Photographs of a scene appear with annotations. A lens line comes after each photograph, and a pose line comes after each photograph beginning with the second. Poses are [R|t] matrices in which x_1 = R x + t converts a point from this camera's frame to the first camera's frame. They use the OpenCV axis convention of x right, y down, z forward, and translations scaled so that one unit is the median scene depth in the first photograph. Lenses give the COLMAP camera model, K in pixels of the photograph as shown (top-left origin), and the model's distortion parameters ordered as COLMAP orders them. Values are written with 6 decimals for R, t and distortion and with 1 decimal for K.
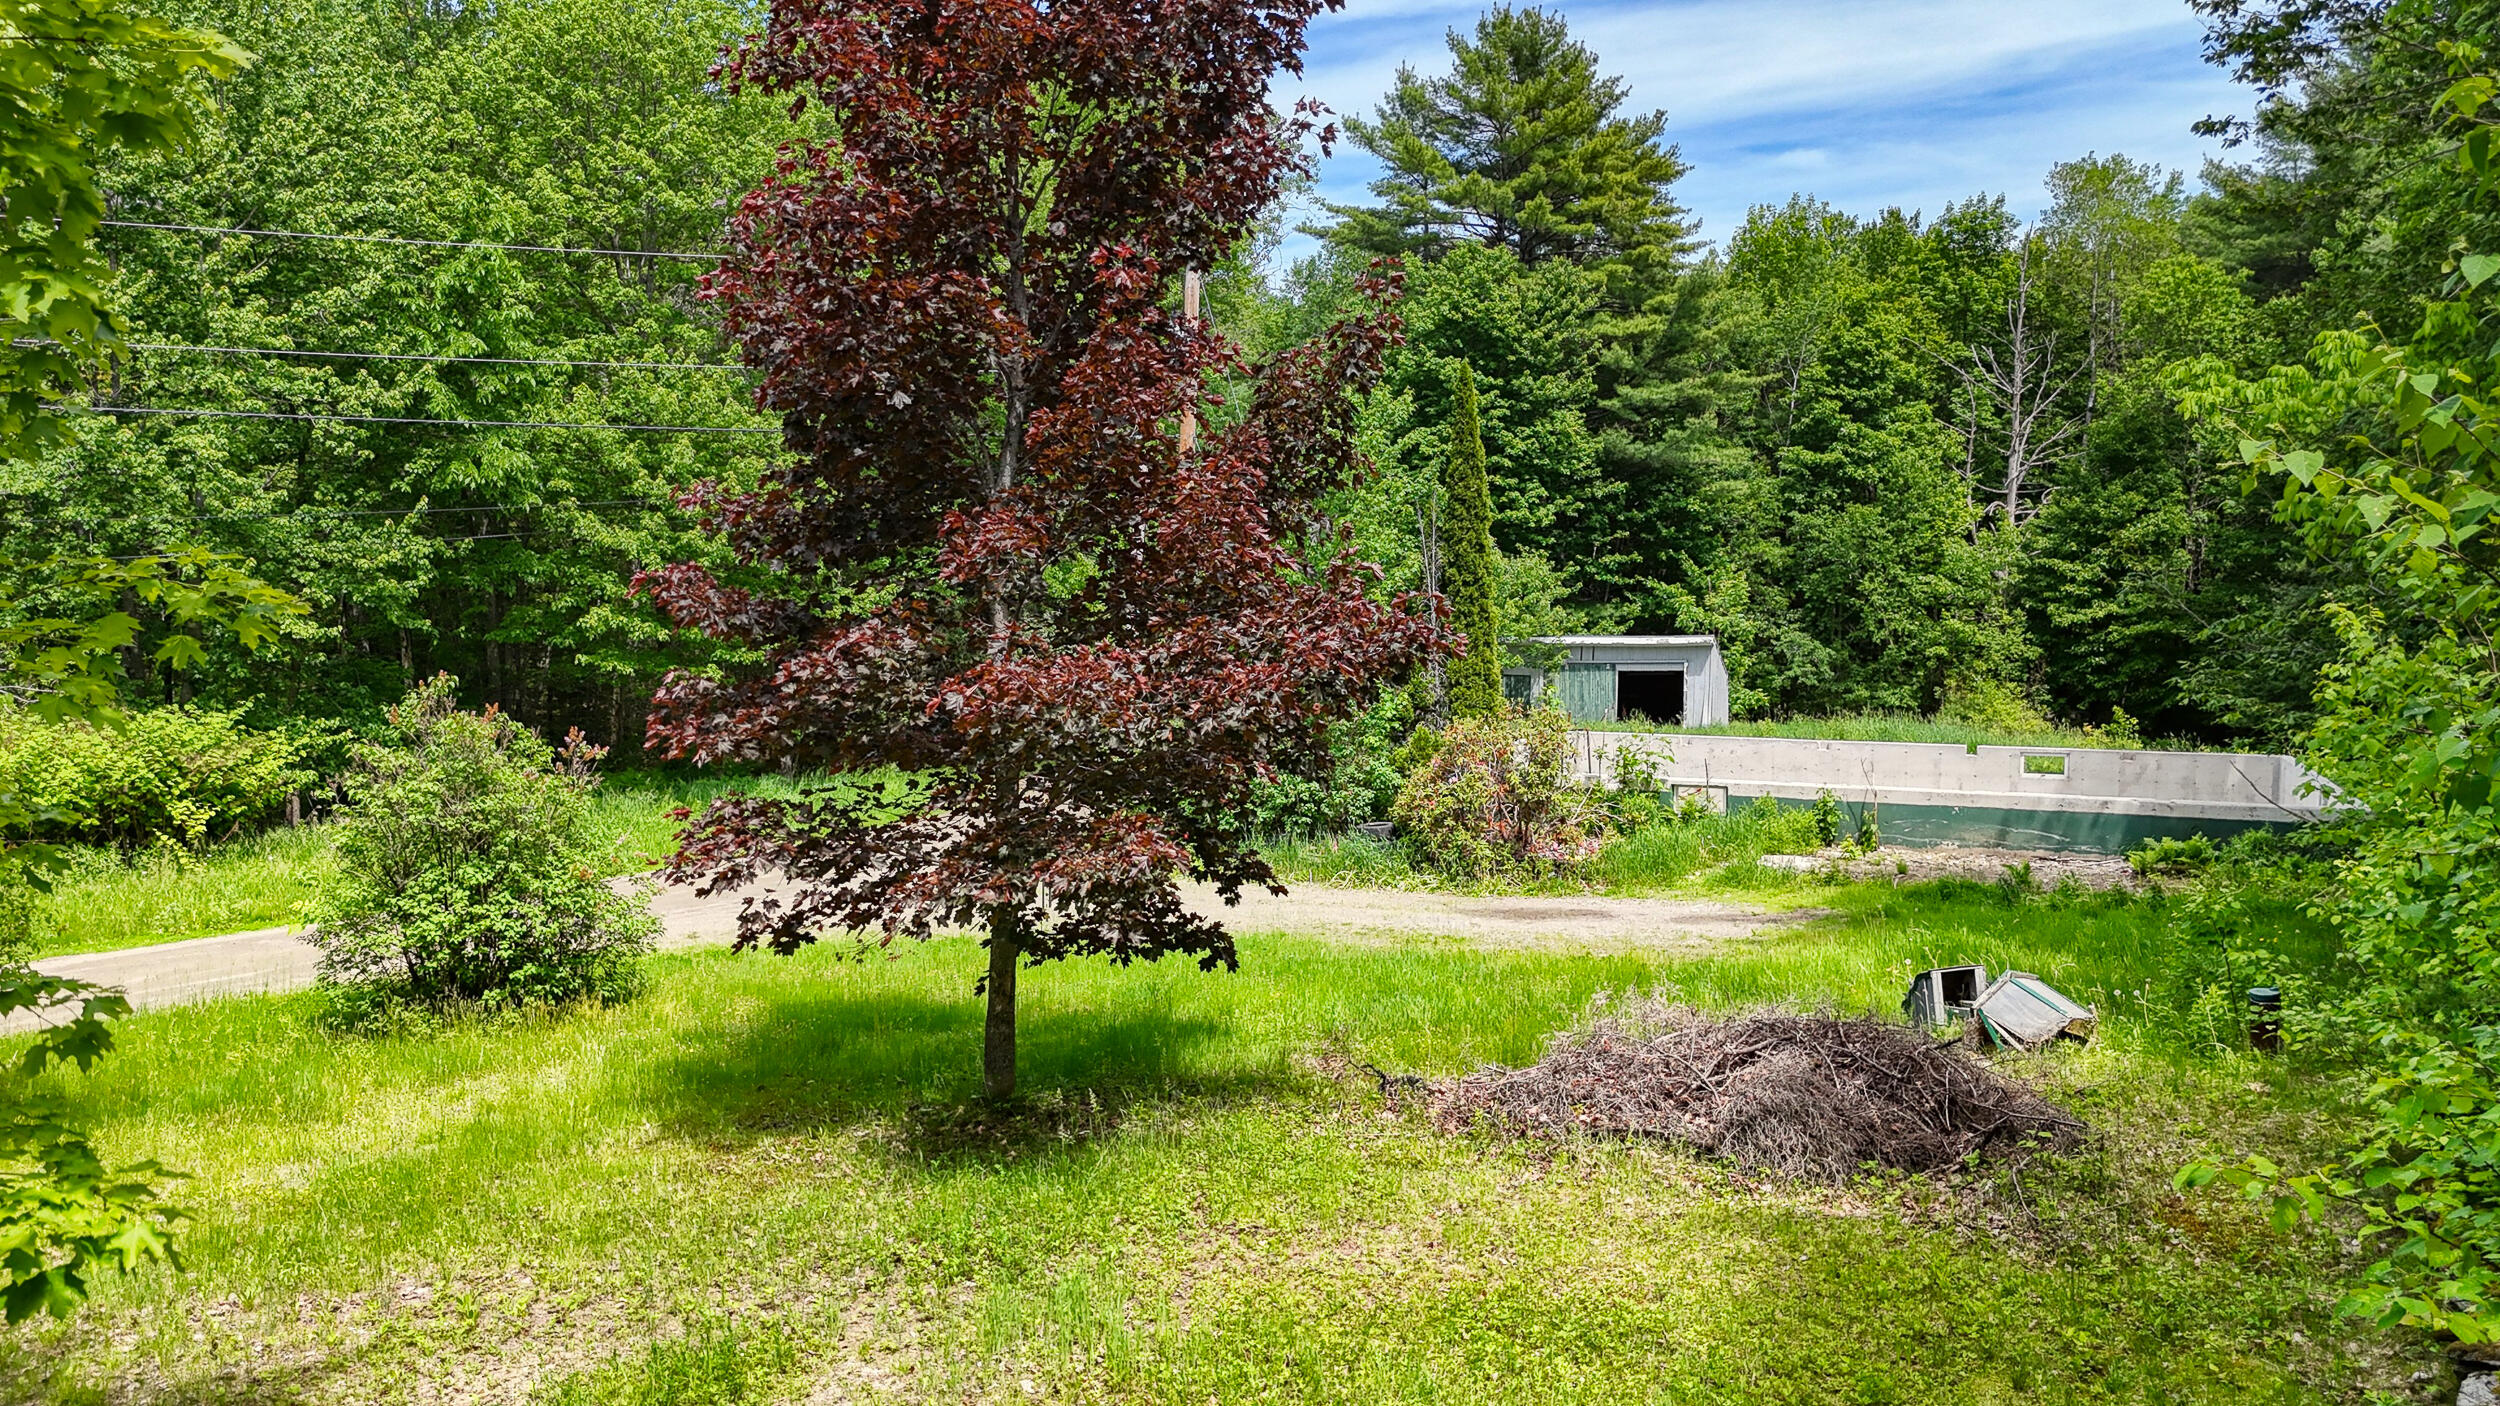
lens RADIAL K [[1846.4, 0, 1237.6], [0, 1846.4, 702.3], [0, 0, 1]] dist [0.072692, -0.077917]
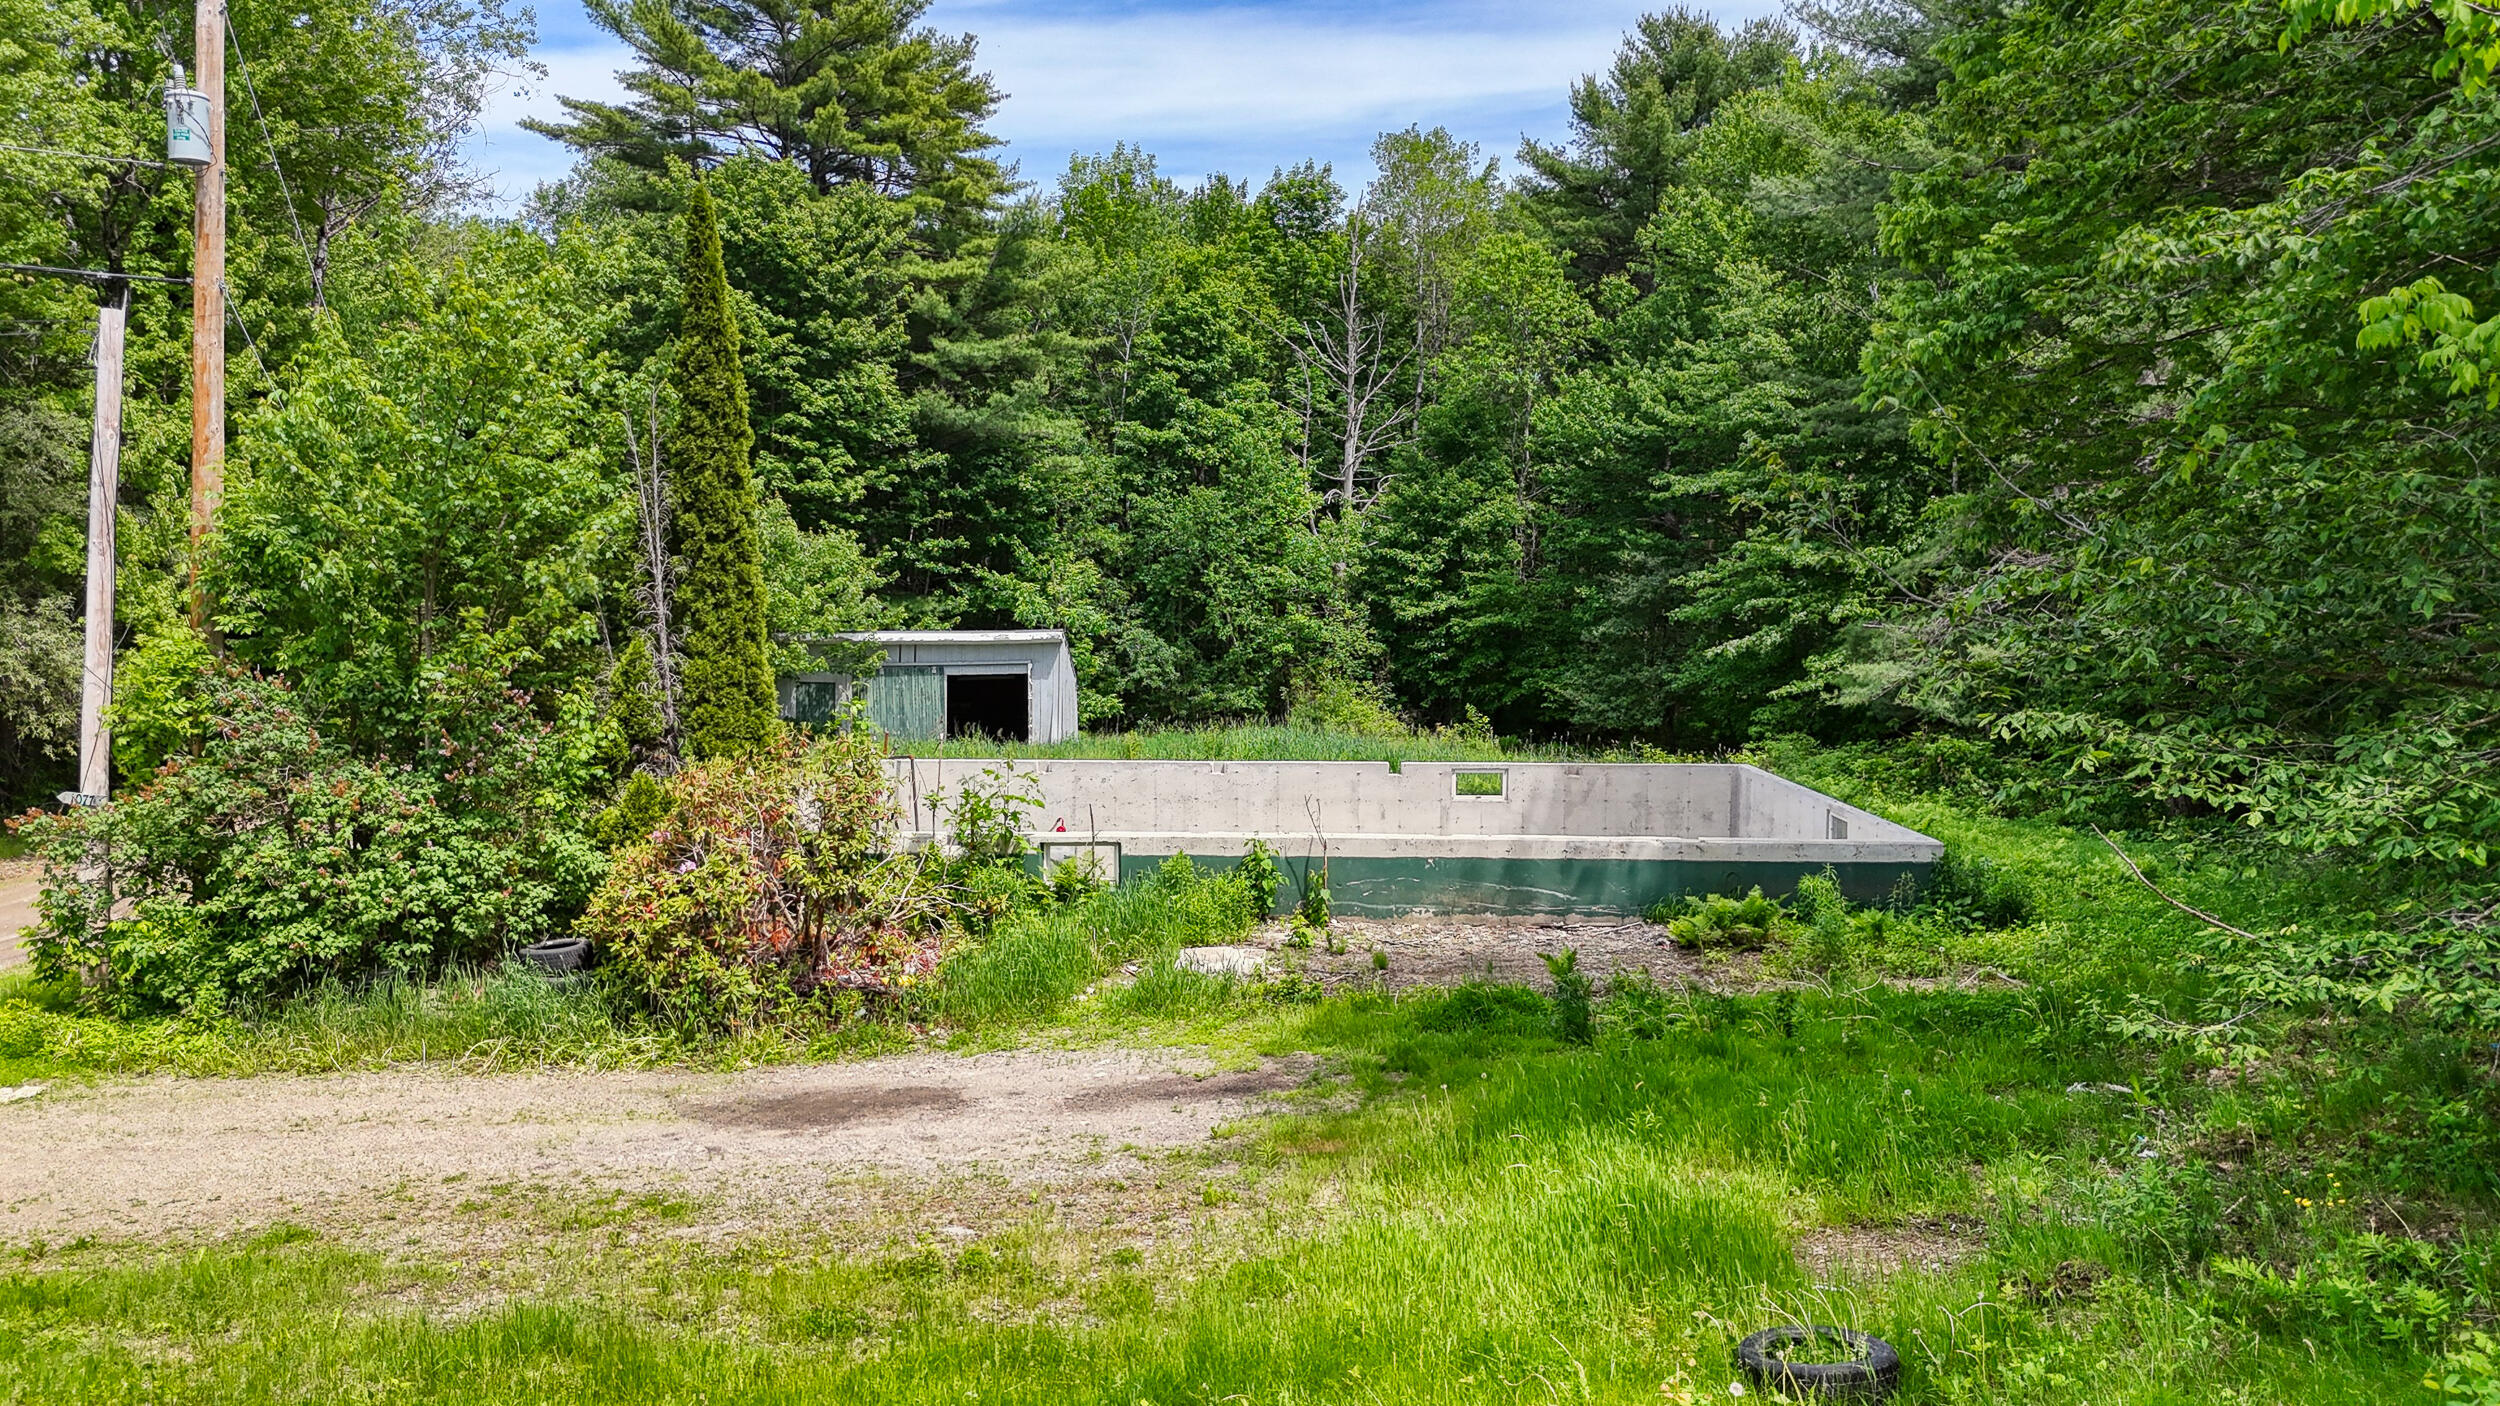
lens RADIAL K [[1846.4, 0, 1240.2], [0, 1846.4, 714.8], [0, 0, 1]] dist [0.072692, -0.077917]
pose [[0.933805, -0.024683, 0.356930, 0.029305], [0.023226, 0.999695, 0.008370, -0.002773], [-0.357028, 0.000474, 0.934093, 0.159565]]
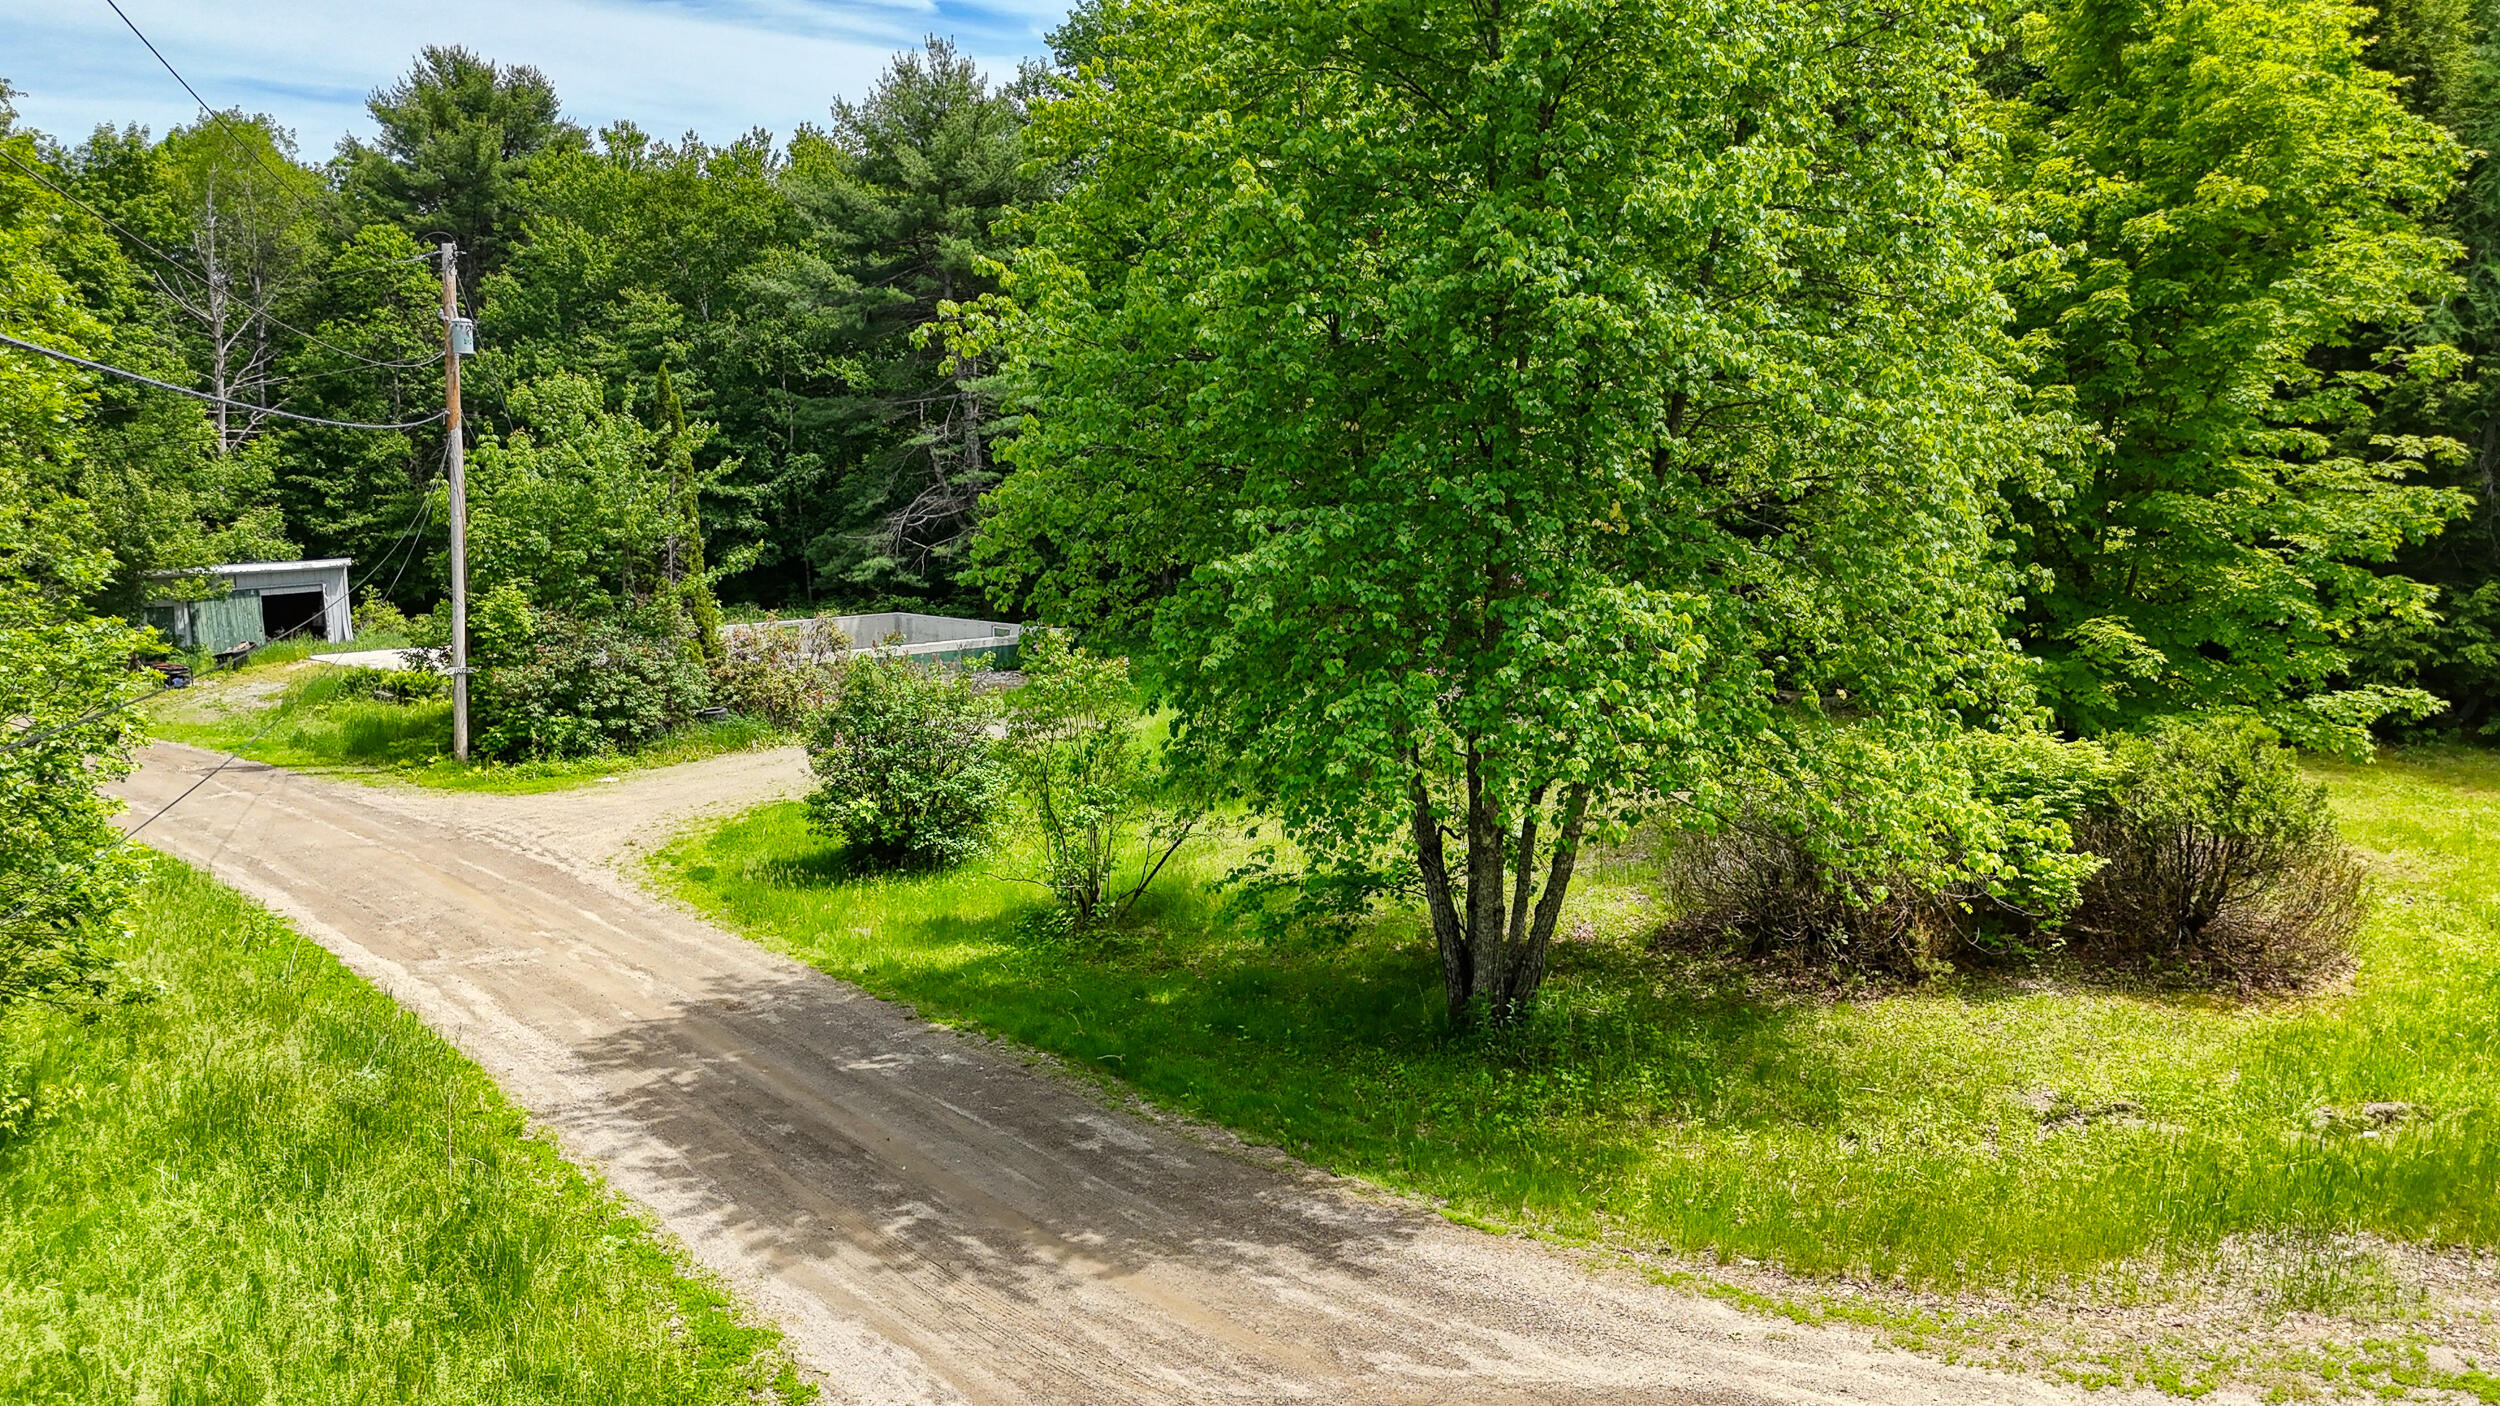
lens RADIAL K [[1846.4, 0, 1249.2], [0, 1846.4, 713.0], [0, 0, 1]] dist [0.072692, -0.077917]
pose [[0.341693, -0.134285, 0.930168, -0.463879], [0.068547, 0.990664, 0.117838, -0.028754], [-0.937308, 0.023495, 0.347708, 0.062411]]
